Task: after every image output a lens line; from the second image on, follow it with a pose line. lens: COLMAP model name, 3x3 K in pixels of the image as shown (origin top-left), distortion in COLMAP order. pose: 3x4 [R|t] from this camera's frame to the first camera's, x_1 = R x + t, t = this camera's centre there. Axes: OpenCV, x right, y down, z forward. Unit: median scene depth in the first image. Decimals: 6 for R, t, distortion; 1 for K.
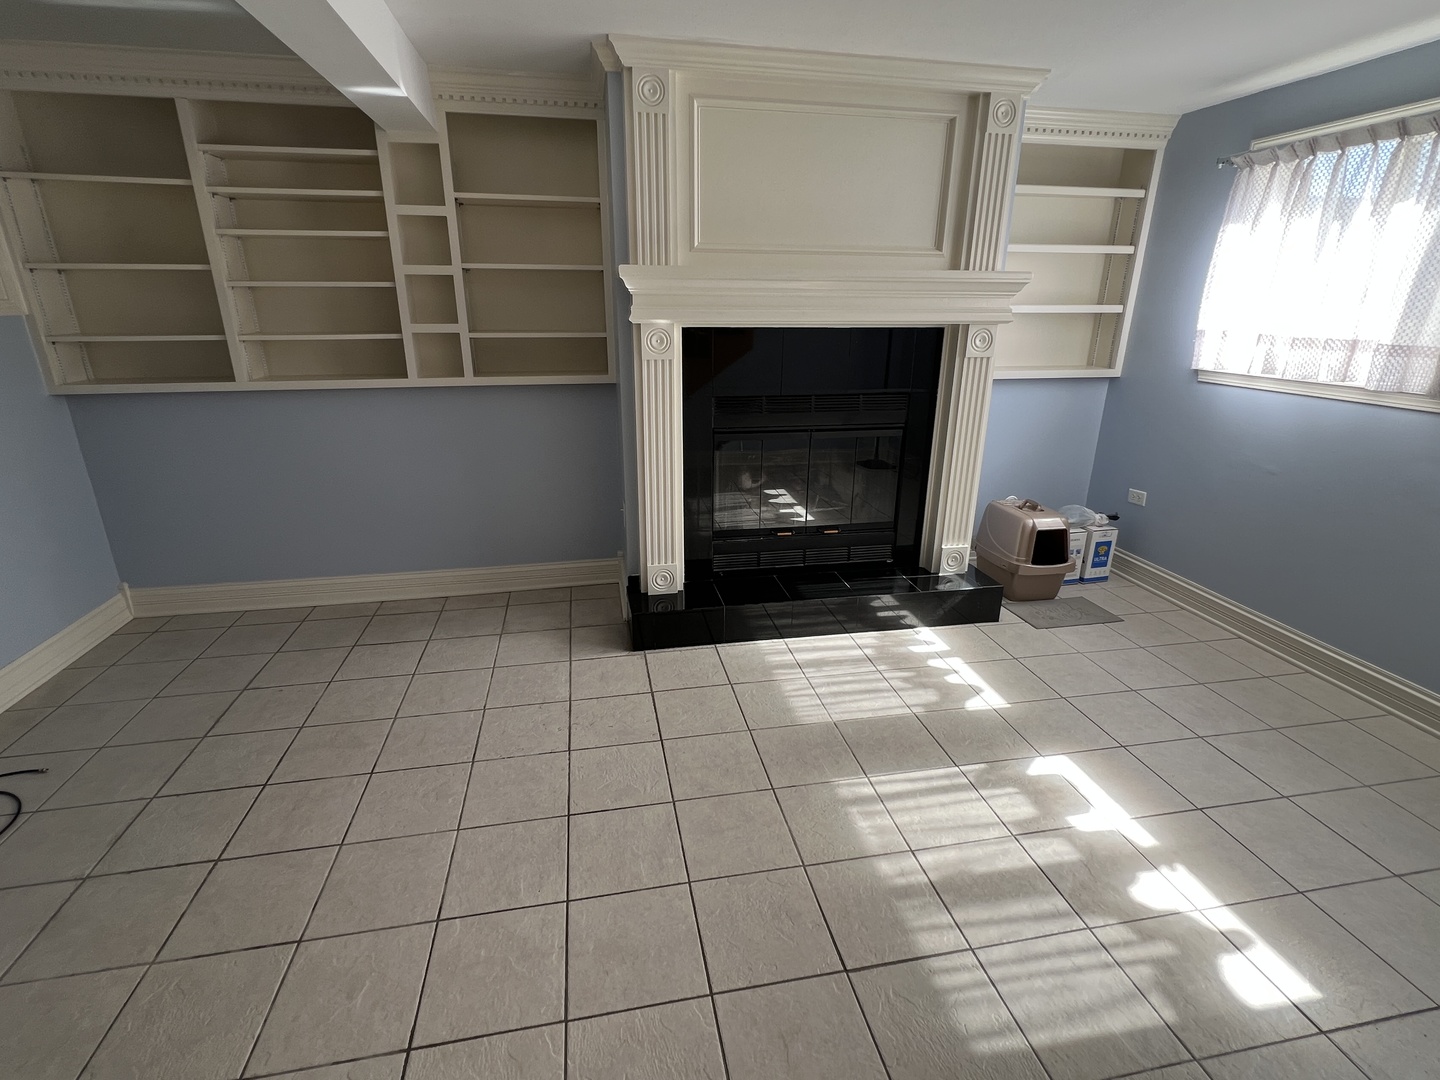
lens RADIAL K [[681.6, 0, 713.3], [0, 681.6, 534.5], [0, 0, 1]] dist [0.000168, 0.000053]
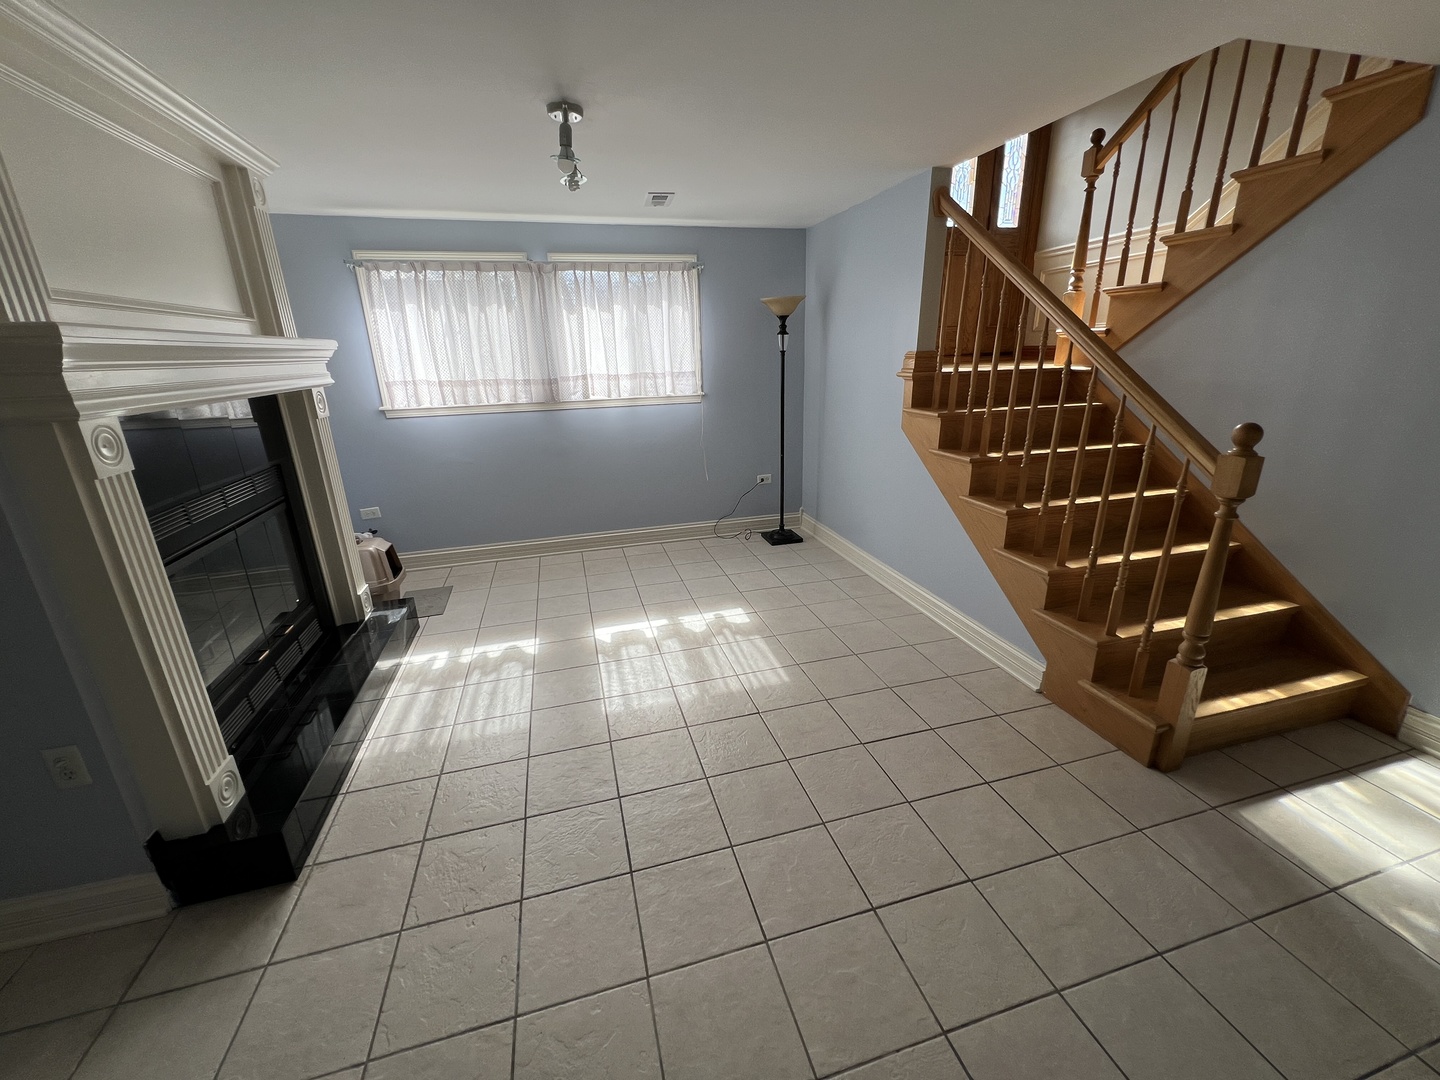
lens RADIAL K [[578.0, 0, 715.7], [0, 578.0, 537.3], [0, 0, 1]] dist [0.001859, -0.000291]
pose [[-0.085288, -0.309928, 0.946927, -0.704626], [0.346948, 0.881671, 0.319819, -0.202178], [-0.933999, 0.355811, 0.032333, 0.548708]]
